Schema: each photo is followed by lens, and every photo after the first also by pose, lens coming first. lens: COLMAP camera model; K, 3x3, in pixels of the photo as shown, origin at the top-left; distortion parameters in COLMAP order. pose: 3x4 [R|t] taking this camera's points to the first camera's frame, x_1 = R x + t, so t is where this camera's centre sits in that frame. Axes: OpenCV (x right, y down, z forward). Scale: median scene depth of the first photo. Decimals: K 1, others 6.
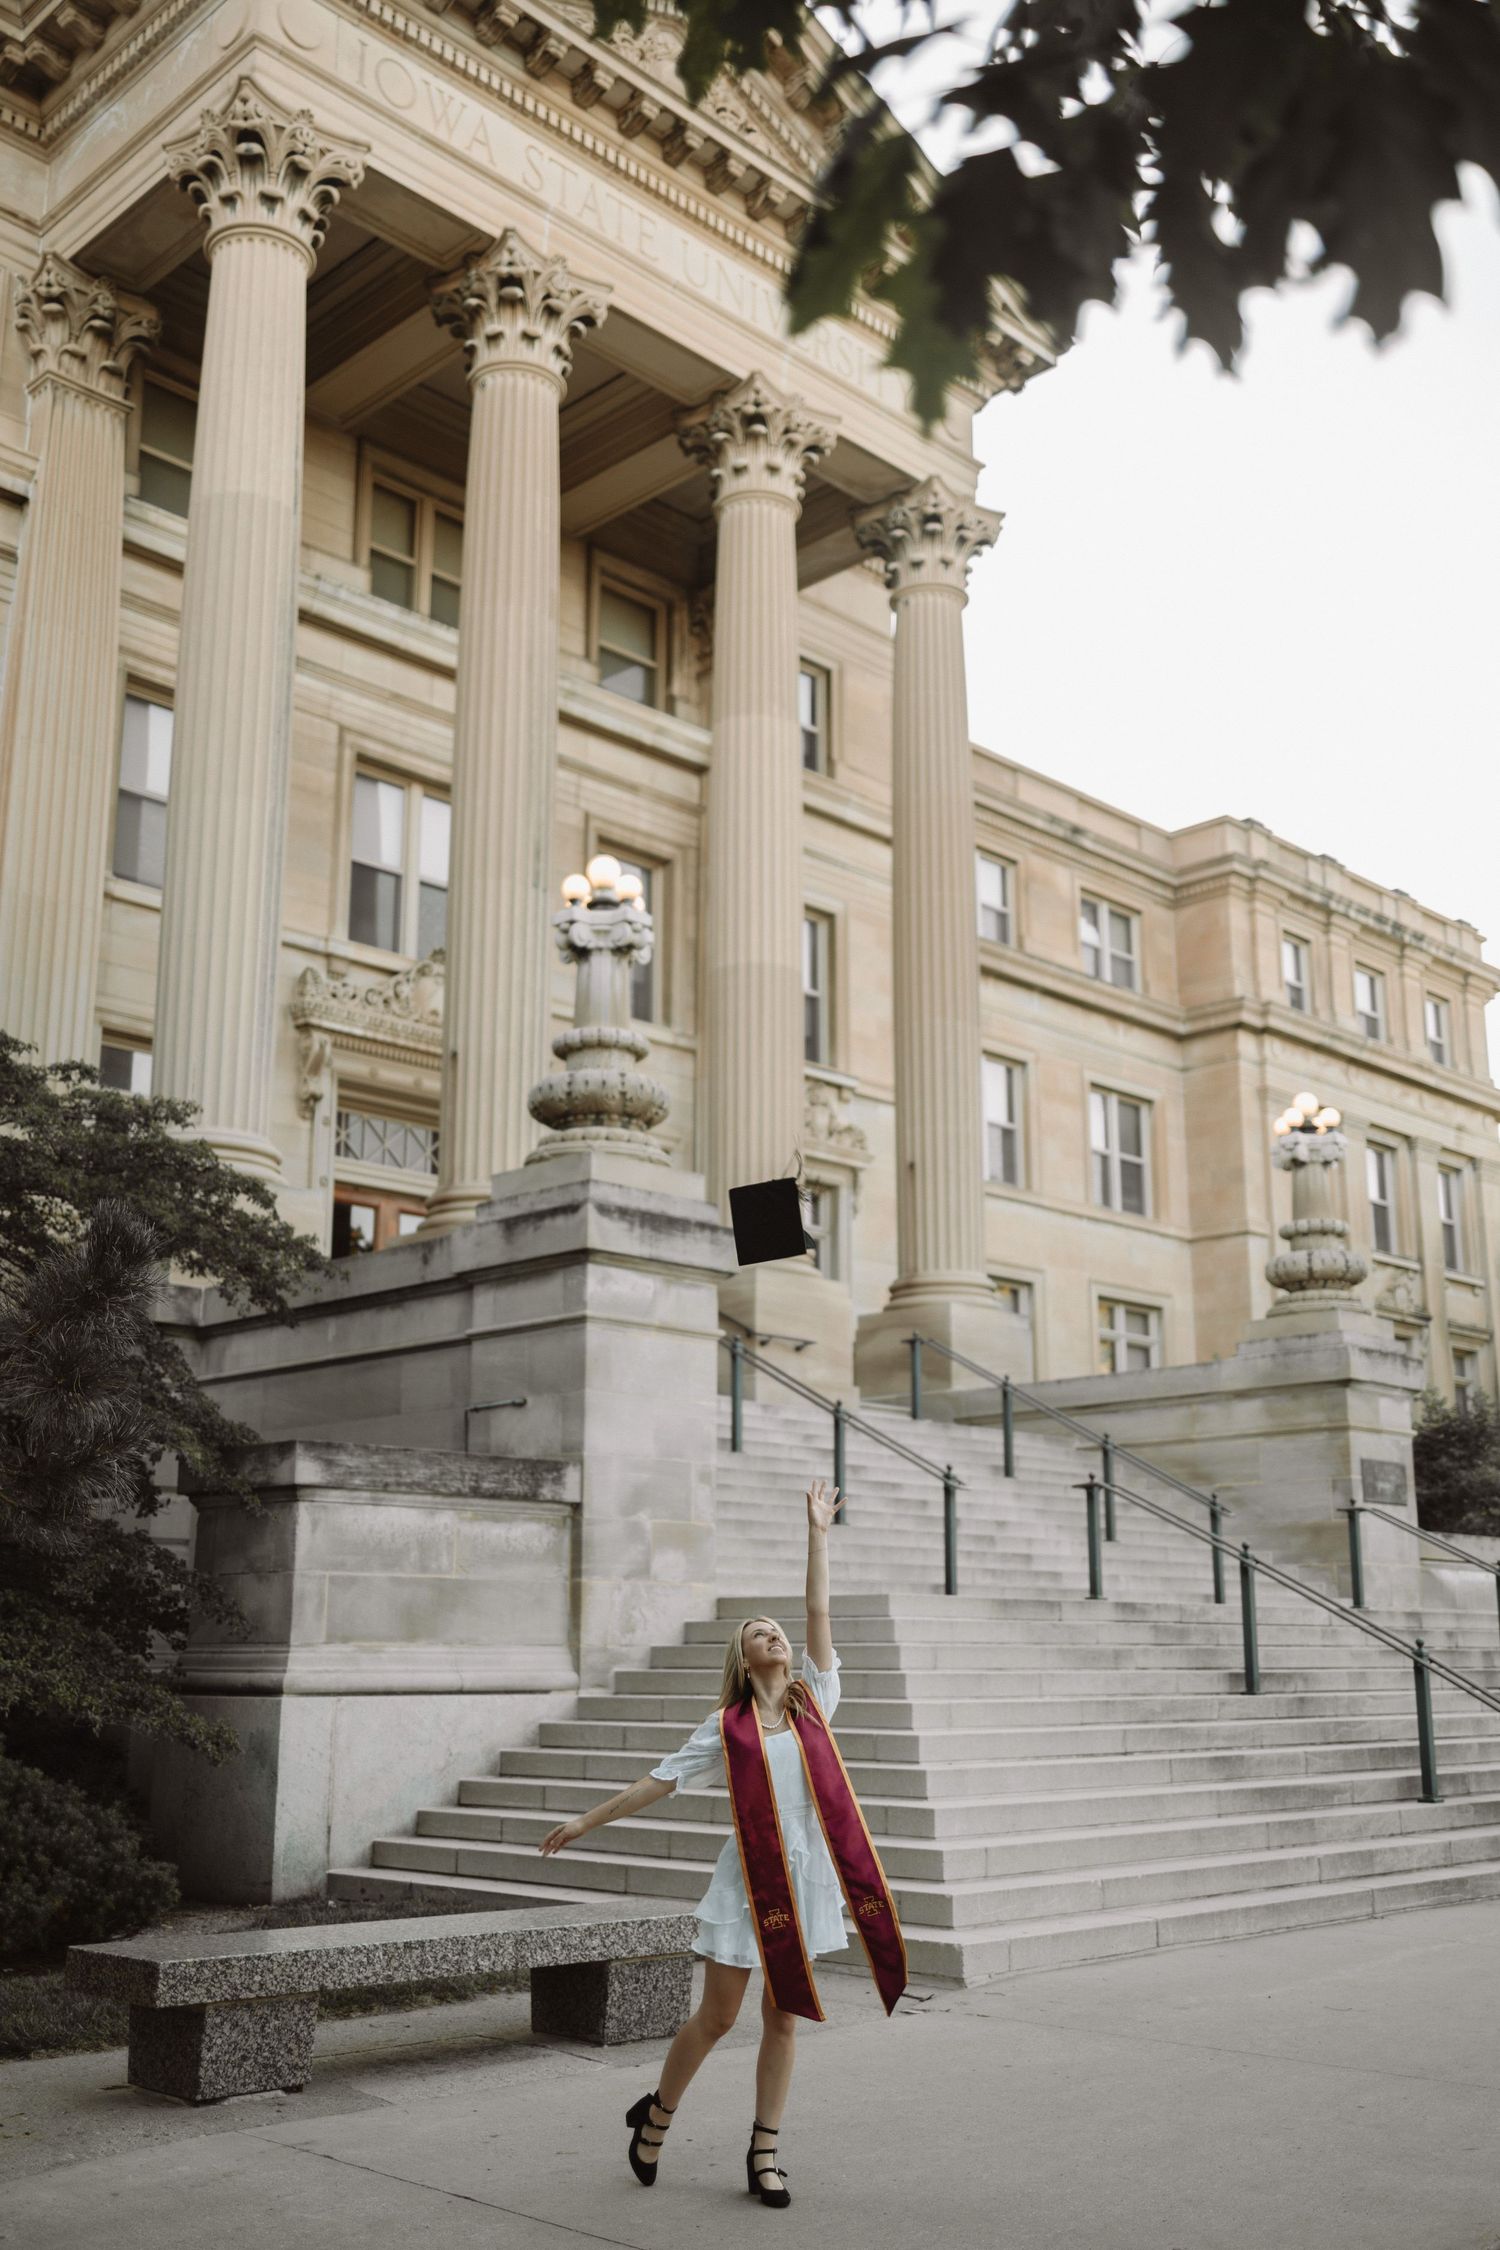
lens RADIAL K [[2228.4, 0, 750.0], [0, 2228.4, 1125.0], [0, 0, 1]] dist [0.010764, 0.000590]
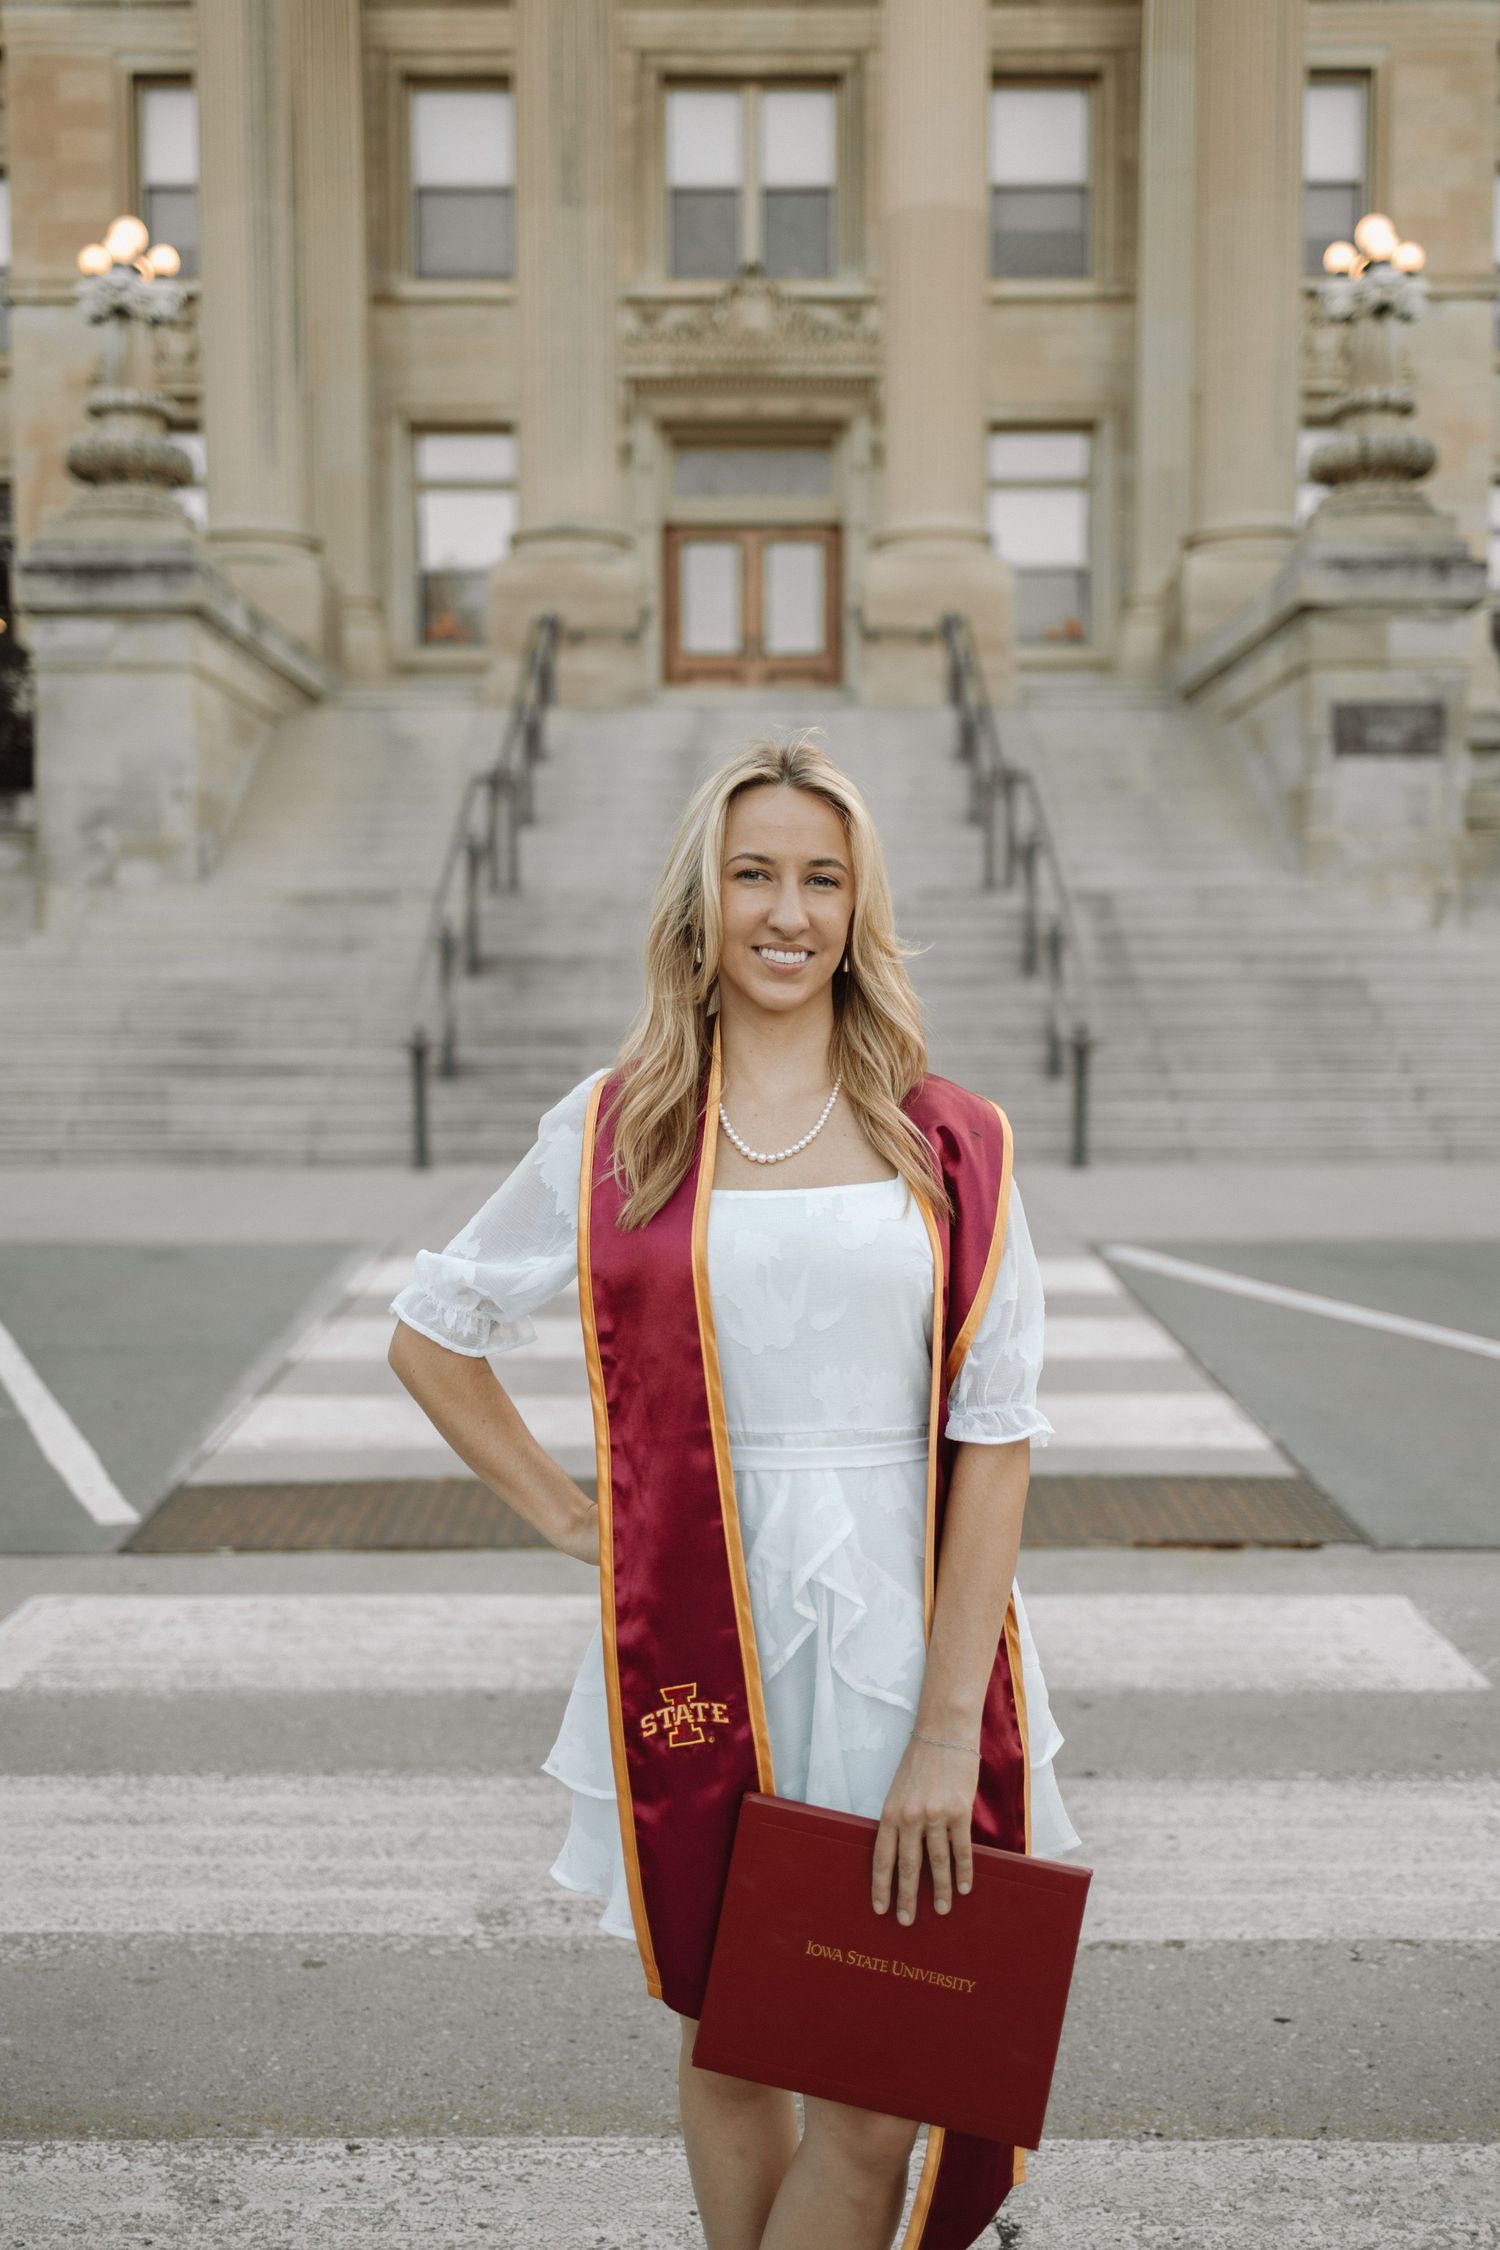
lens RADIAL K [[2142.9, 0, 750.0], [0, 2142.9, 1125.0], [0, 0, 1]] dist [-0.002231, 0.011442]
pose [[0.690641, 0.046594, -0.721695, 0.978993], [0.168840, 0.959957, 0.223551, 0.130537], [0.703213, -0.276245, 0.655119, 0.482255]]
